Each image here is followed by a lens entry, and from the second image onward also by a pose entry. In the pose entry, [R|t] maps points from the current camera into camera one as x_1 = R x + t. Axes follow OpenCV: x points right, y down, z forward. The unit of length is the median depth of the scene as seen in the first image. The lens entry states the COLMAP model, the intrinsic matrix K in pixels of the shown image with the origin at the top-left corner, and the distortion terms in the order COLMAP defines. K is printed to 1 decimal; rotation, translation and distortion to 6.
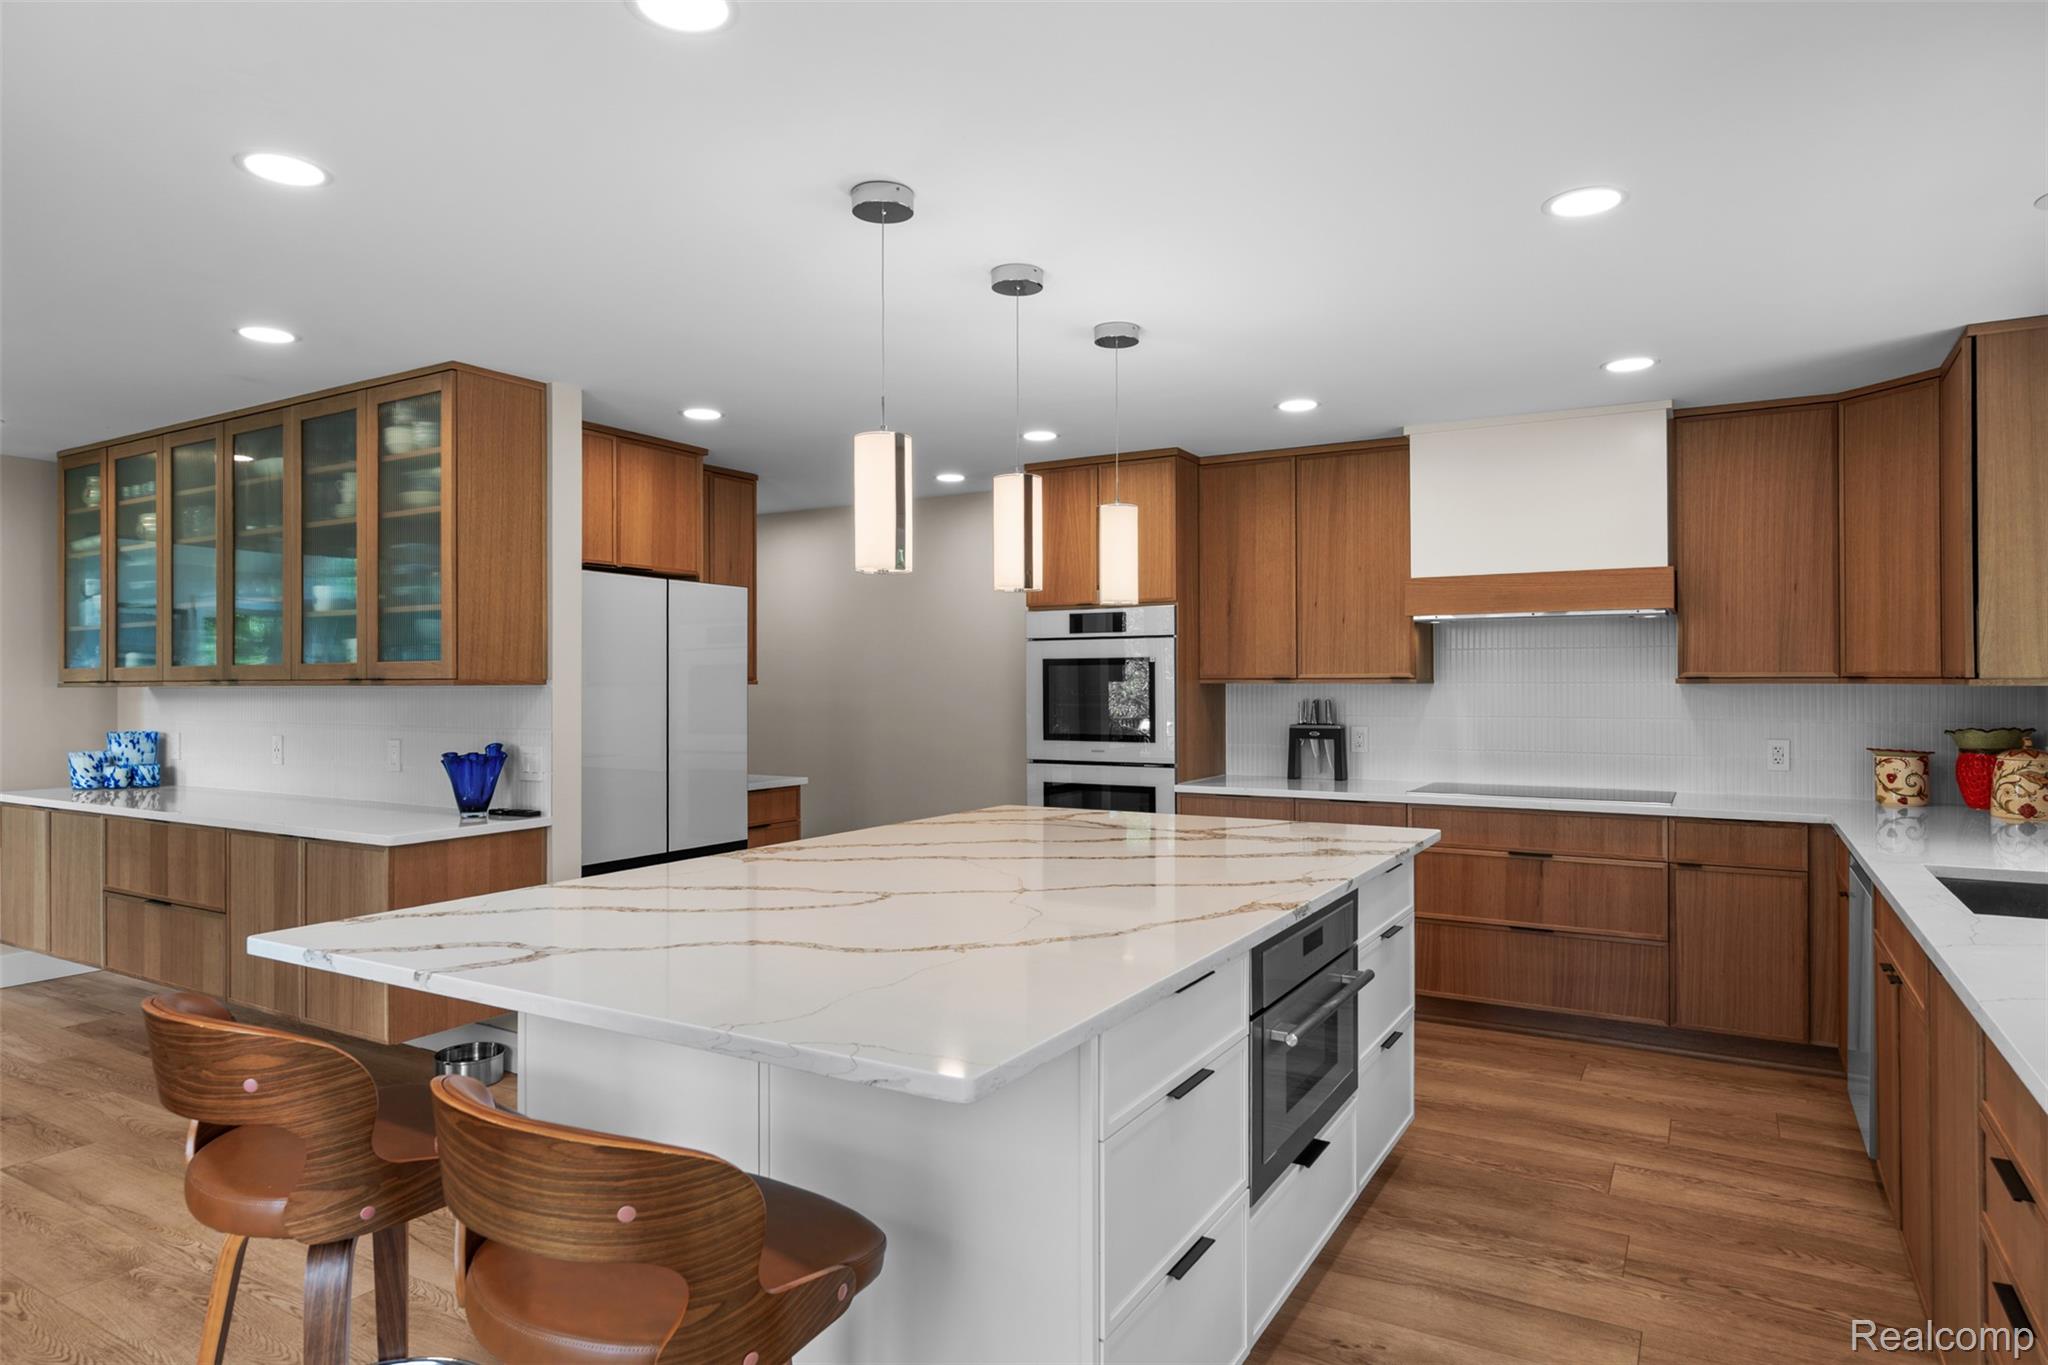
lens RADIAL K [[1166.7, 0, 1024.0], [0, 1166.7, 682.5], [0, 0, 1]] dist [0.000281, 0.000423]
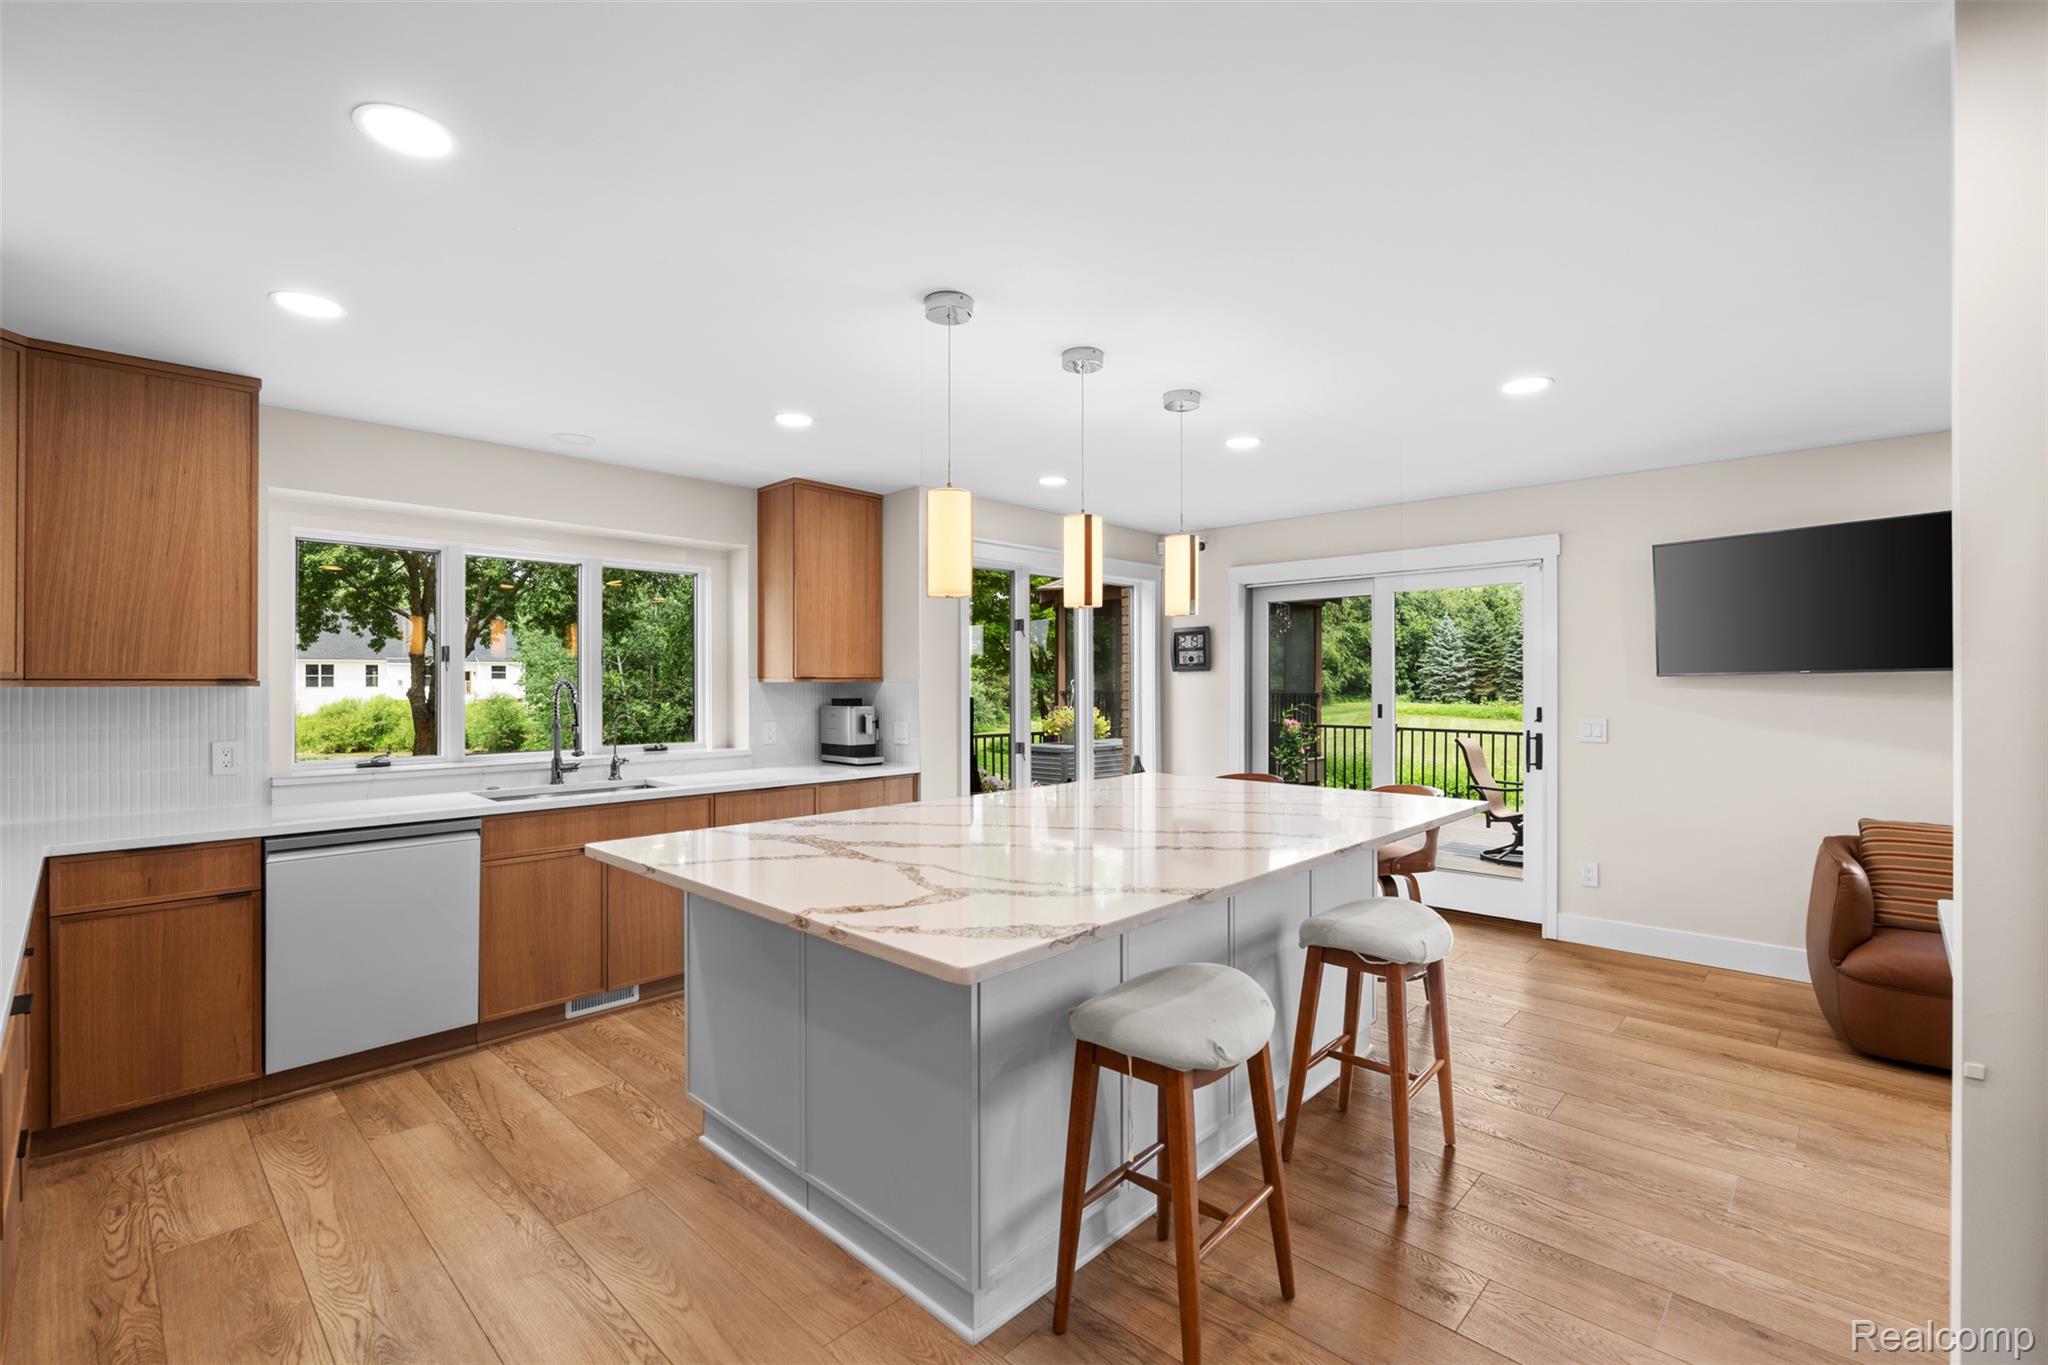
lens RADIAL K [[890.4, 0, 1024.0], [0, 890.4, 682.5], [0, 0, 1]] dist [-0.000336, -0.000040]
pose [[-0.974130, 0.000926, 0.225987, -0.095653], [0.001401, 0.999997, 0.001940, 0.001037], [-0.225984, 0.002206, -0.974128, 1.190912]]
